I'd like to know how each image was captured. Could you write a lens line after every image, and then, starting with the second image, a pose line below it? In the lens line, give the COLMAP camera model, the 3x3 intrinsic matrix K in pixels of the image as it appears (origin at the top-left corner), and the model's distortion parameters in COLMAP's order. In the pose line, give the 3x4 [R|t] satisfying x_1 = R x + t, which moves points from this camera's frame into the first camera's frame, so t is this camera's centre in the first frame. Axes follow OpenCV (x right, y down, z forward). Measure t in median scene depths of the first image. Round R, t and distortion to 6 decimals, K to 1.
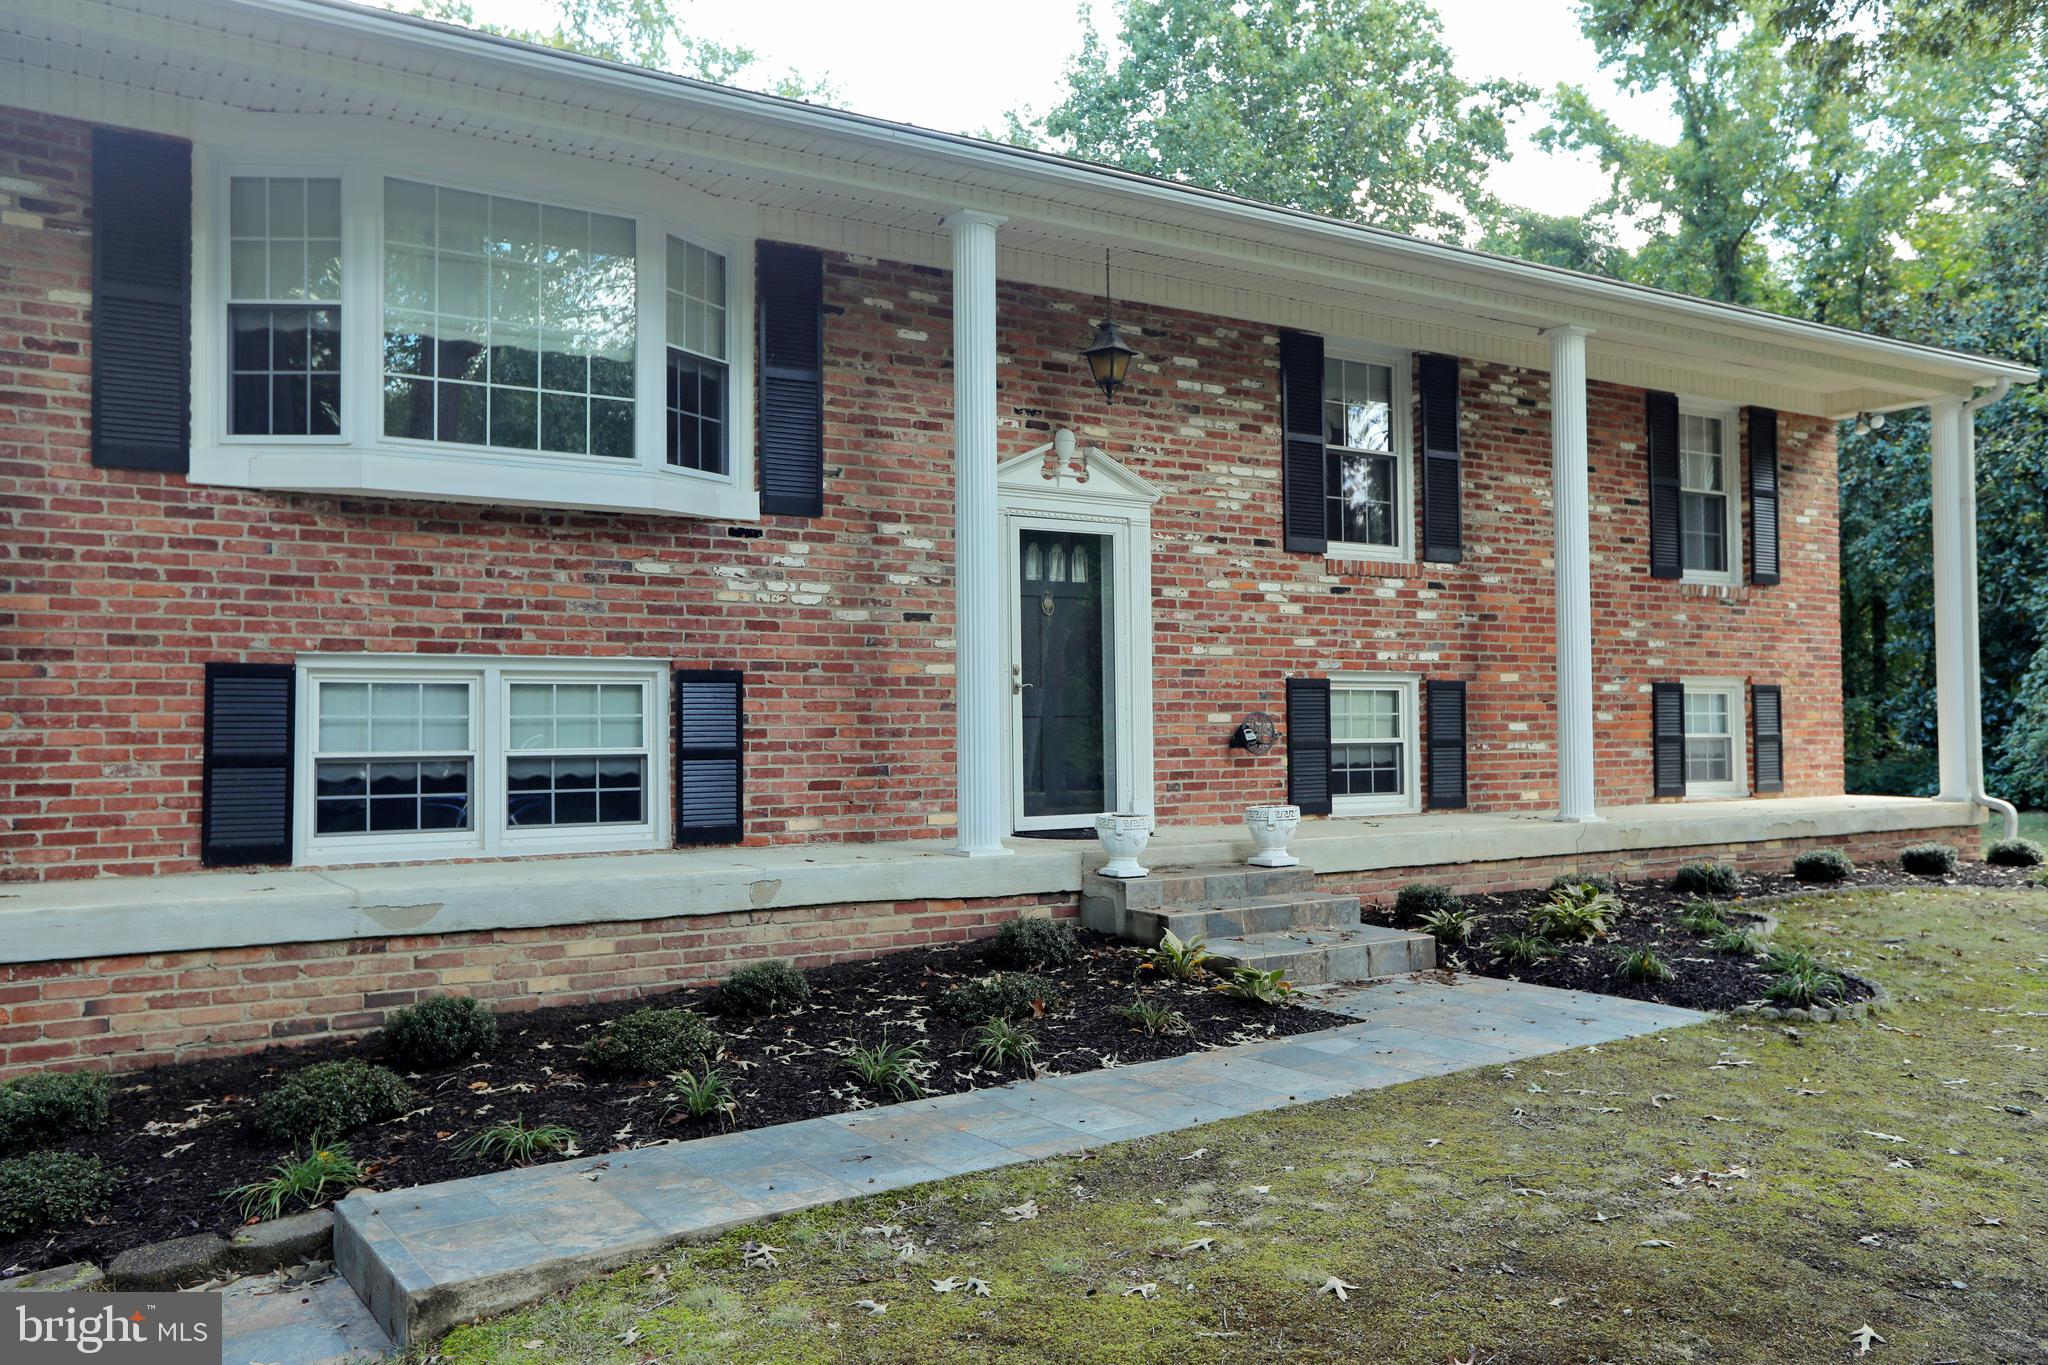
lens RADIAL K [[1612.1, 0, 1030.0], [0, 1612.1, 684.2], [0, 0, 1]] dist [-0.002552, 0.051587]
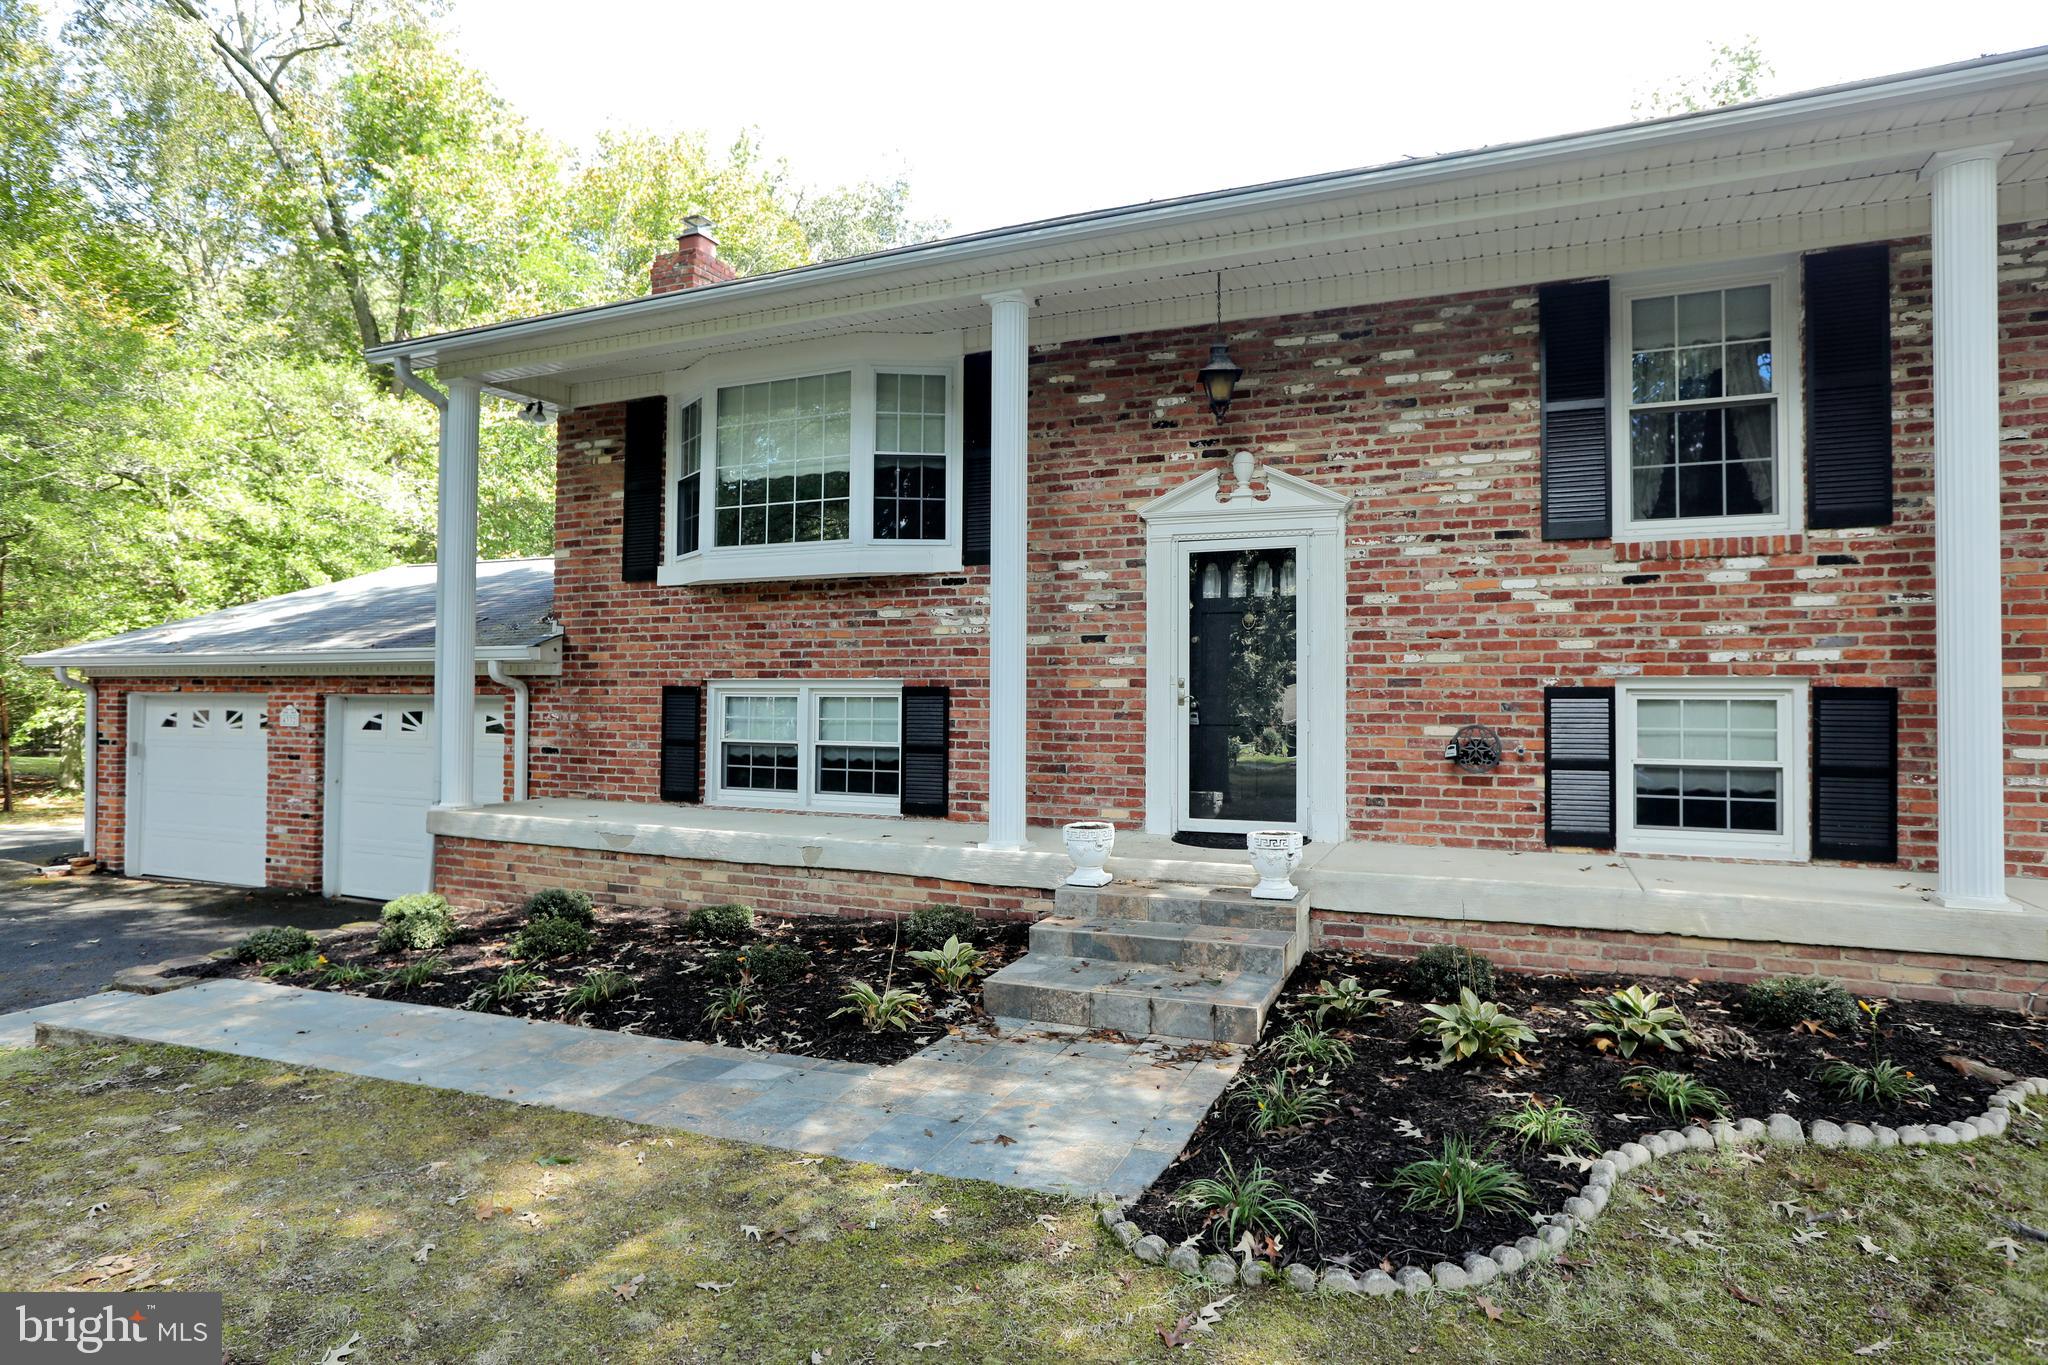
lens RADIAL K [[1146.1, 0, 1015.9], [0, 1146.1, 674.3], [0, 0, 1]] dist [-0.038576, 0.010212]
pose [[0.557277, -0.007708, -0.830291, 0.556937], [0.013669, 0.999907, -0.000108, -0.015634], [0.830214, -0.011289, 0.557330, 0.462607]]
